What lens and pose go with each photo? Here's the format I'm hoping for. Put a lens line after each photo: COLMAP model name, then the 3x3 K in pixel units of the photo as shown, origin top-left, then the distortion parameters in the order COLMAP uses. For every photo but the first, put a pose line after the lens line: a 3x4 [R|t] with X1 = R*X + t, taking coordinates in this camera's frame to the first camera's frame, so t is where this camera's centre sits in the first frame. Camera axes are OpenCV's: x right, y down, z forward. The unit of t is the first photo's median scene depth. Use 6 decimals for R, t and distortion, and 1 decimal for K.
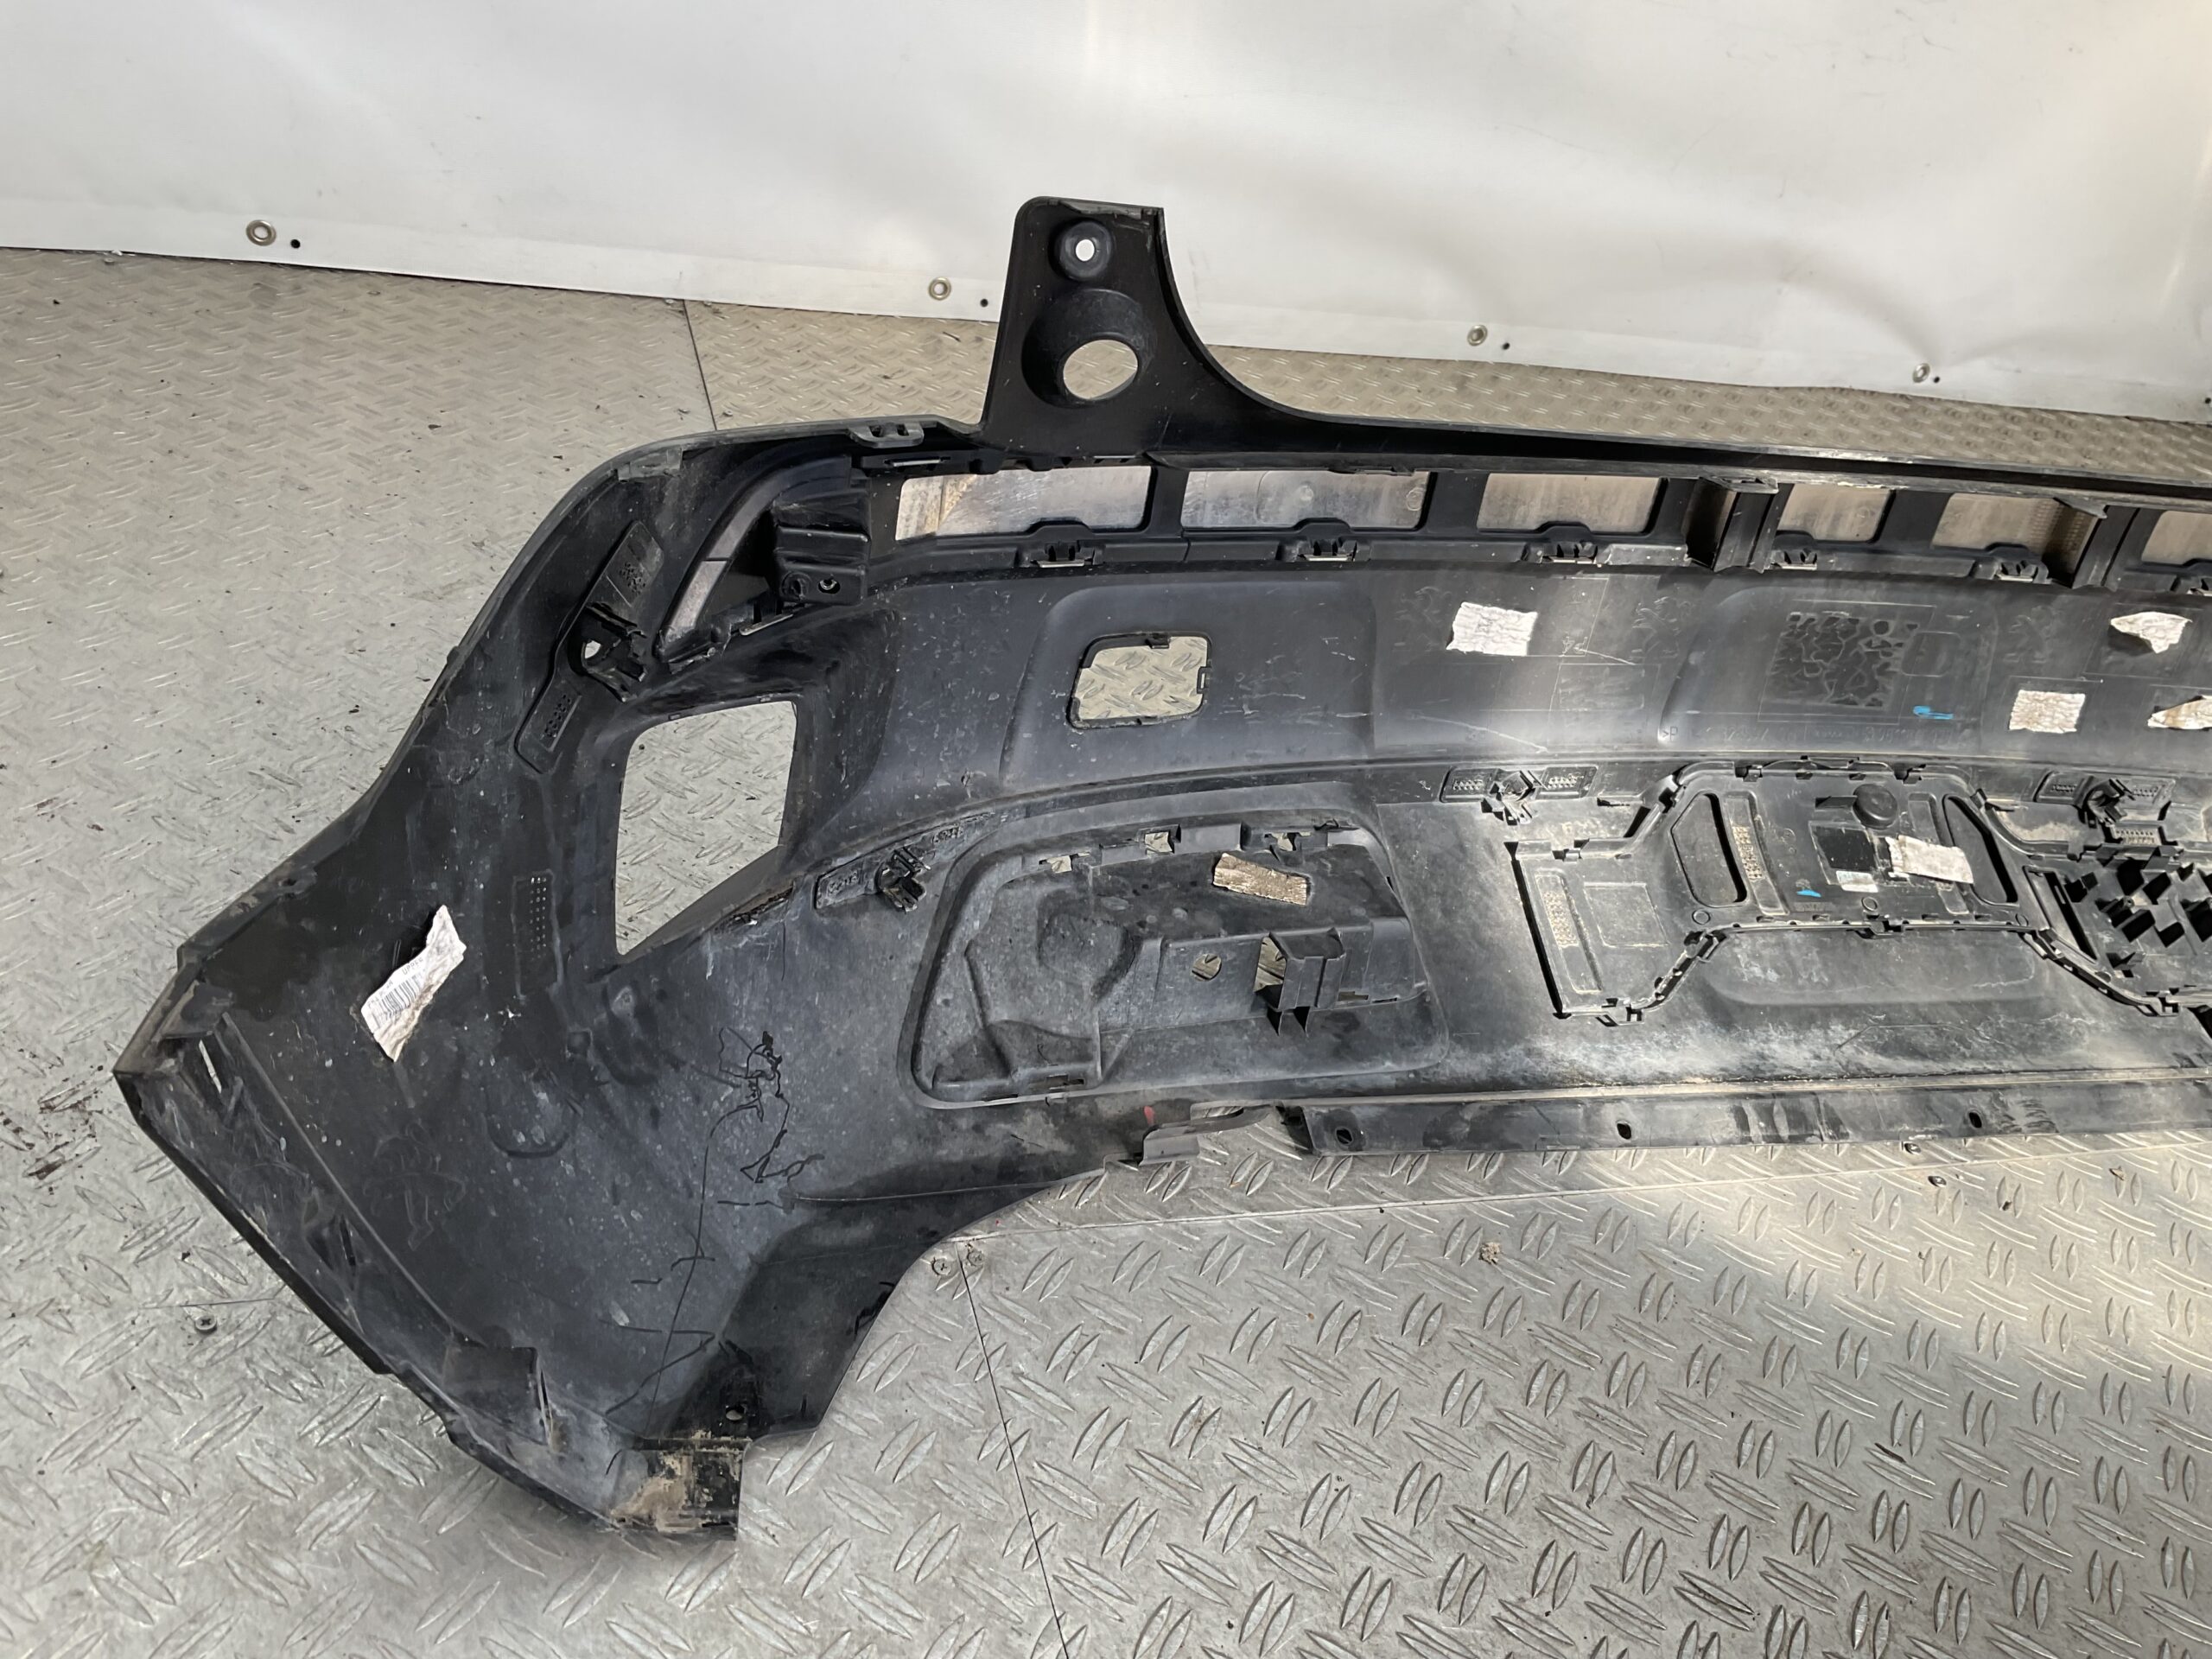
lens RADIAL K [[1825.9, 0, 1103.0], [0, 1825.9, 819.7], [0, 0, 1]] dist [0.114804, -0.237867]
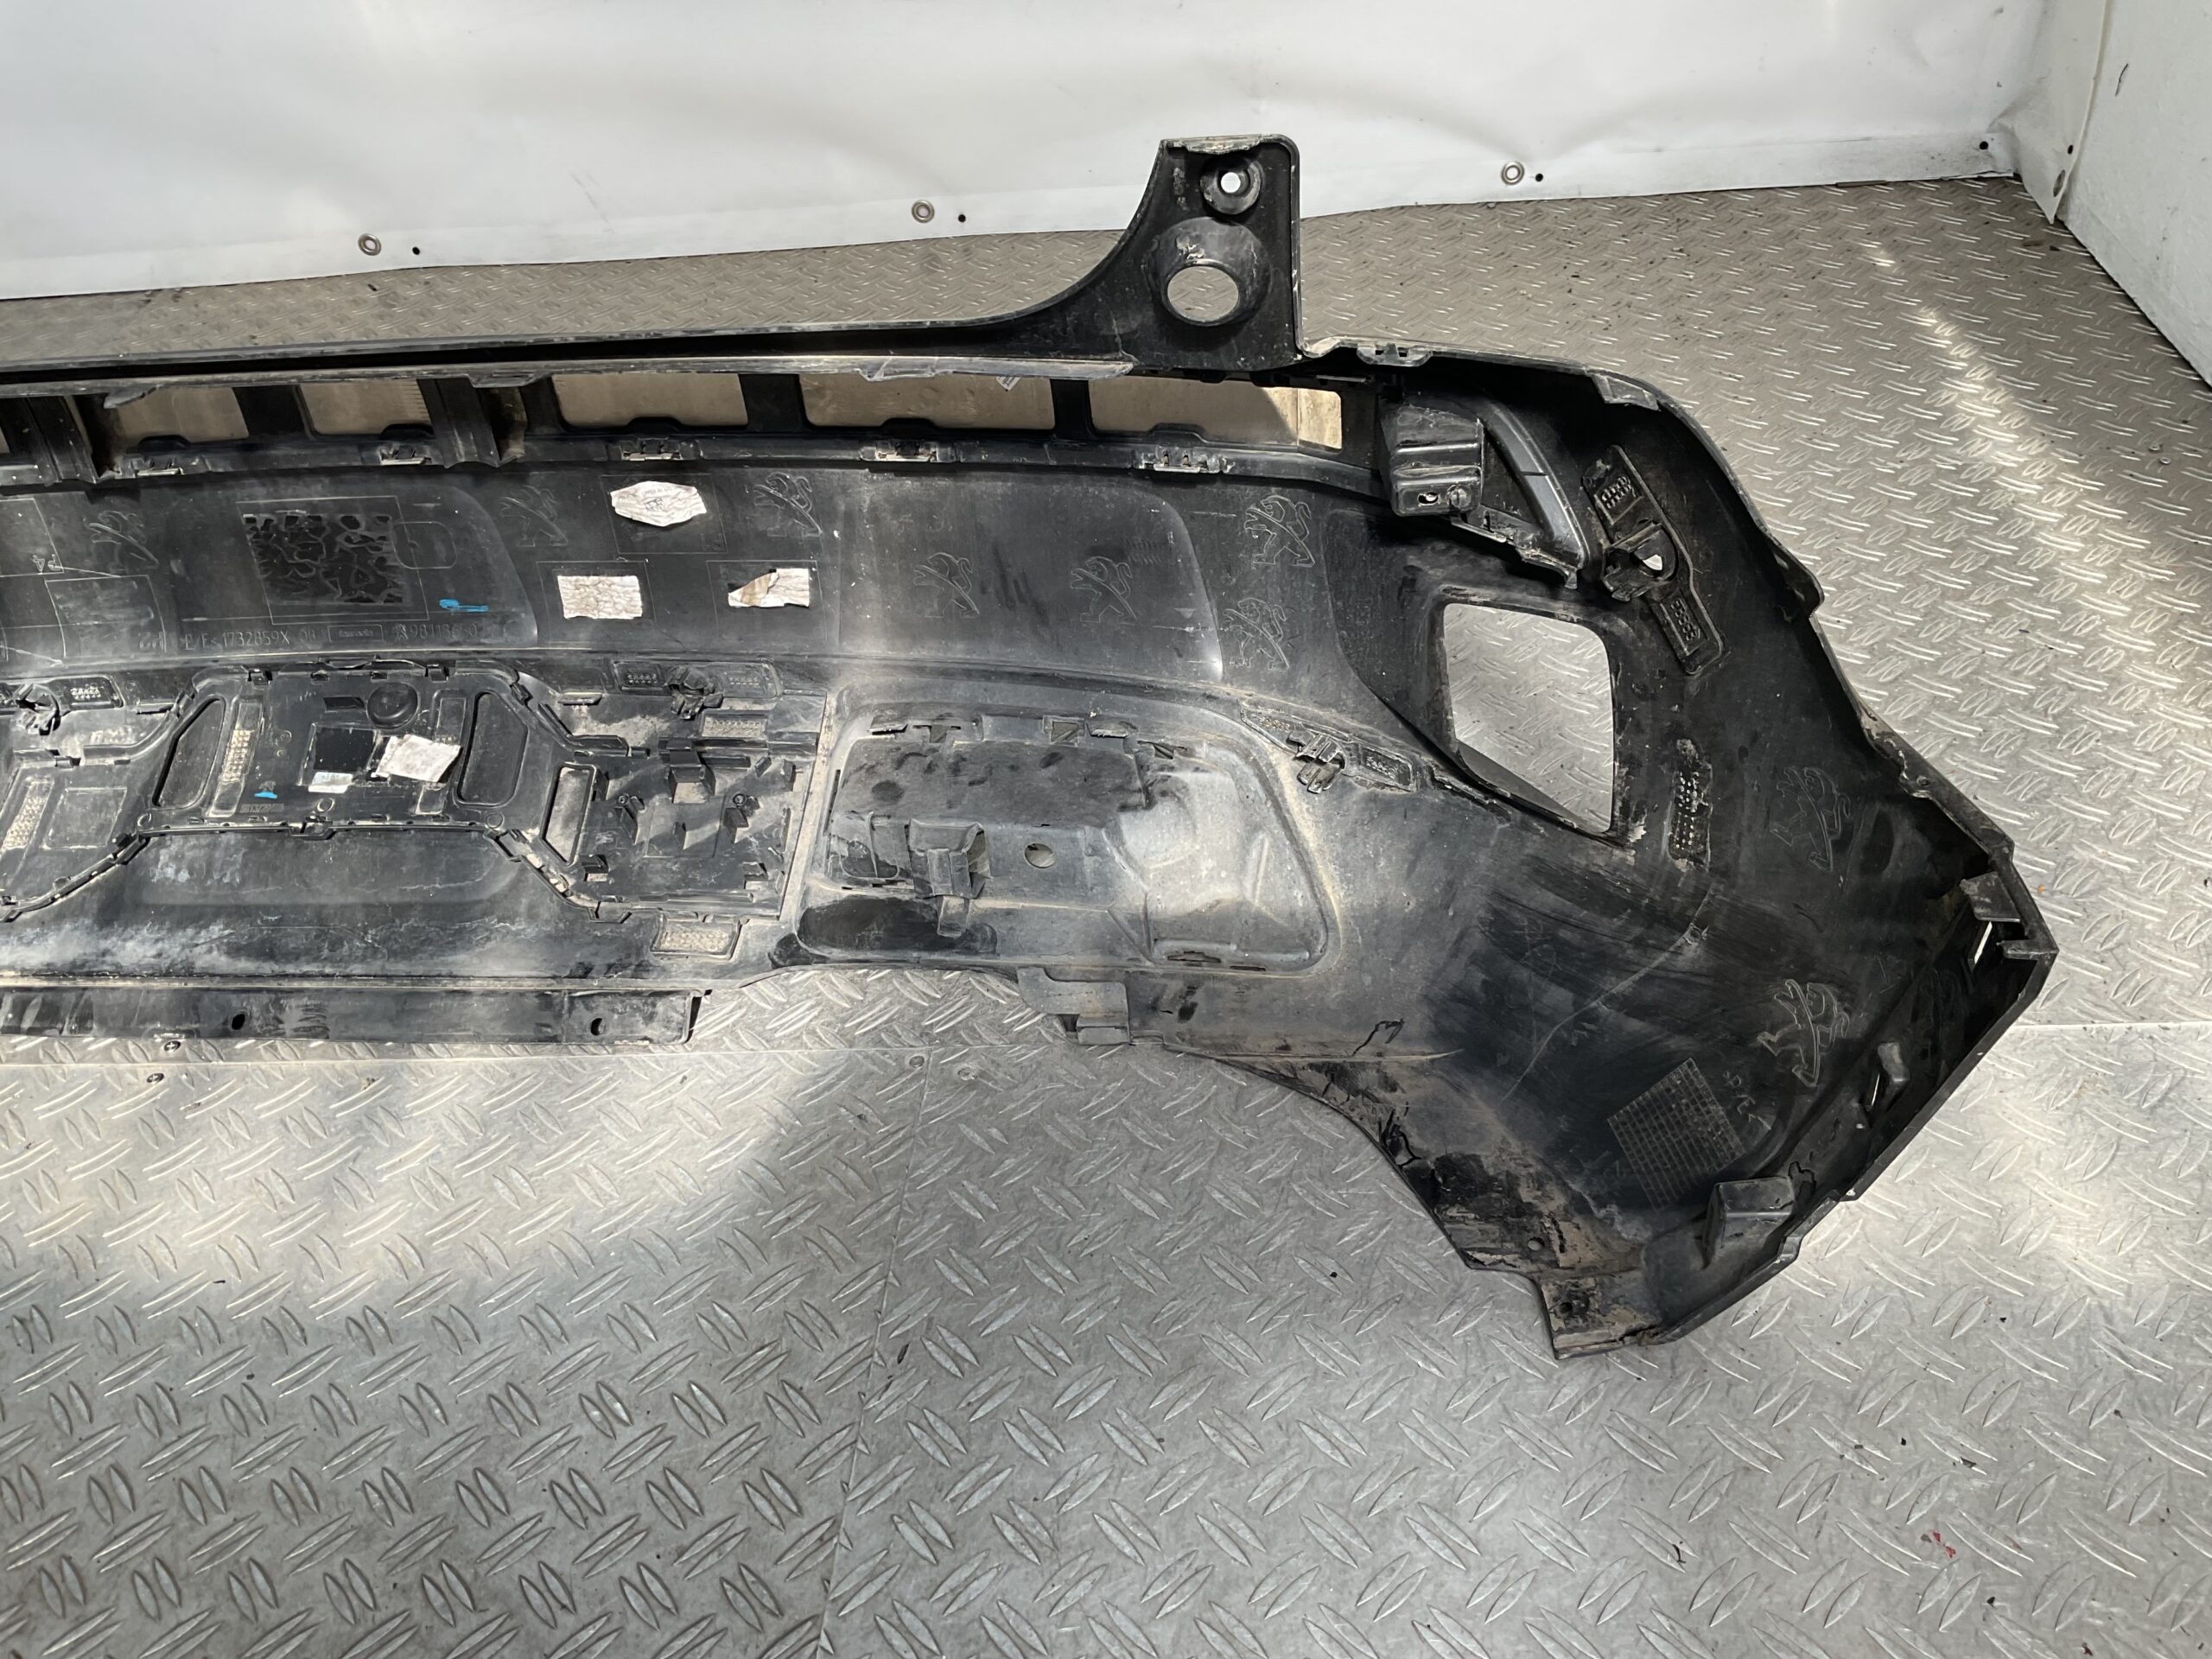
lens RADIAL K [[1825.9, 0, 1103.0], [0, 1825.9, 819.7], [0, 0, 1]] dist [0.114804, -0.237867]
pose [[0.909694, -0.006180, -0.415232, 1.183480], [0.027347, 0.998610, 0.045049, 0.019898], [0.414377, -0.052337, 0.908599, 0.267127]]
